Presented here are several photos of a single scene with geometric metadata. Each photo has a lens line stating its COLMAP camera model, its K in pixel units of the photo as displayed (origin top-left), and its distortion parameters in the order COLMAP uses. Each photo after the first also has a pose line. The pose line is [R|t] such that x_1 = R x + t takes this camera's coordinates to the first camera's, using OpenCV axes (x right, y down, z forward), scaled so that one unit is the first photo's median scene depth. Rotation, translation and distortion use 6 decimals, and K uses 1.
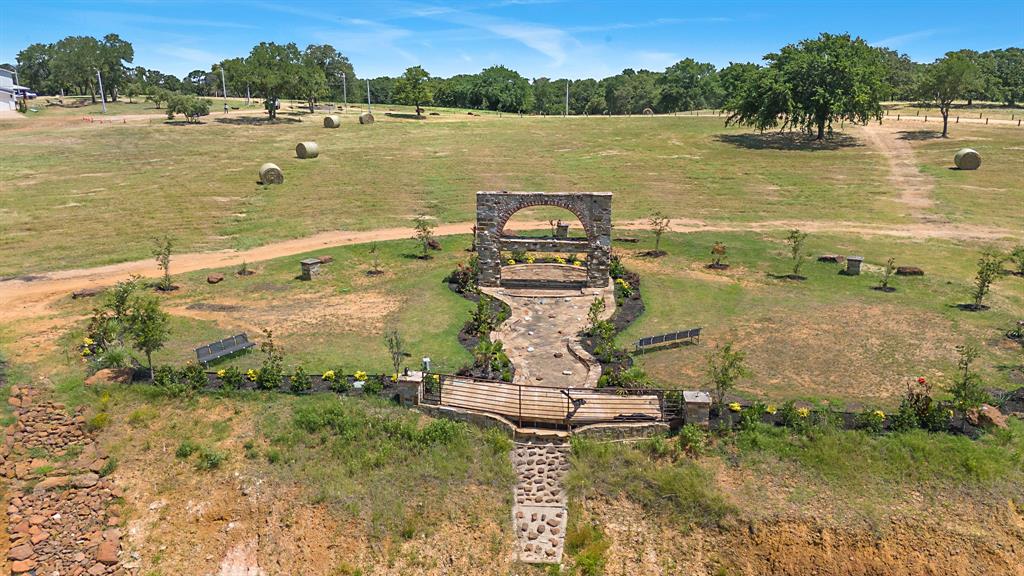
lens RADIAL K [[765.2, 0, 514.0], [0, 765.2, 280.9], [0, 0, 1]] dist [0.059038, -0.062575]
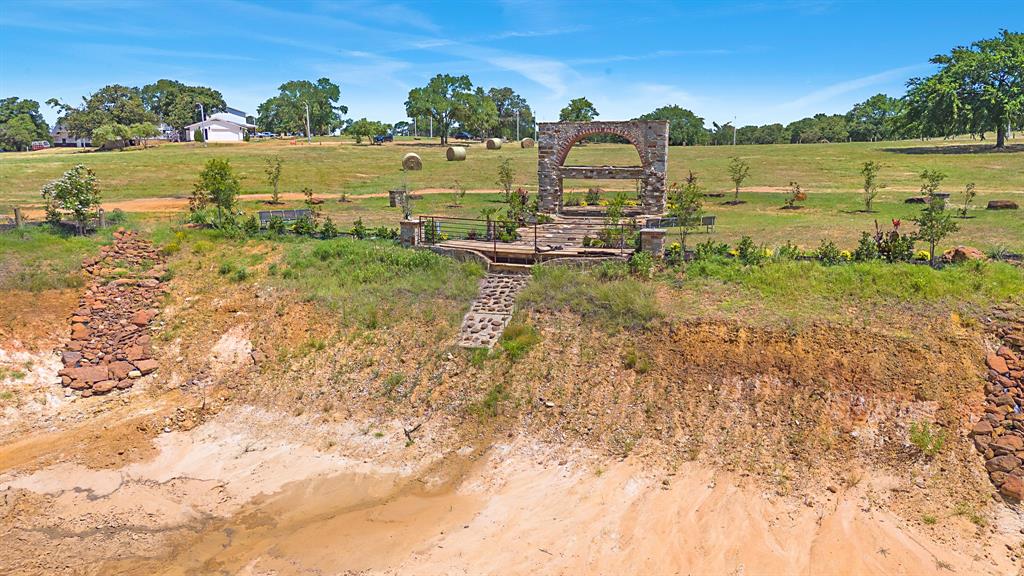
lens RADIAL K [[765.2, 0, 513.4], [0, 765.2, 288.5], [0, 0, 1]] dist [0.059038, -0.062575]
pose [[0.965429, 0.040431, -0.257513, 0.317290], [-0.061396, 0.995374, -0.073898, 0.310222], [0.253334, 0.087153, 0.963445, -0.038878]]
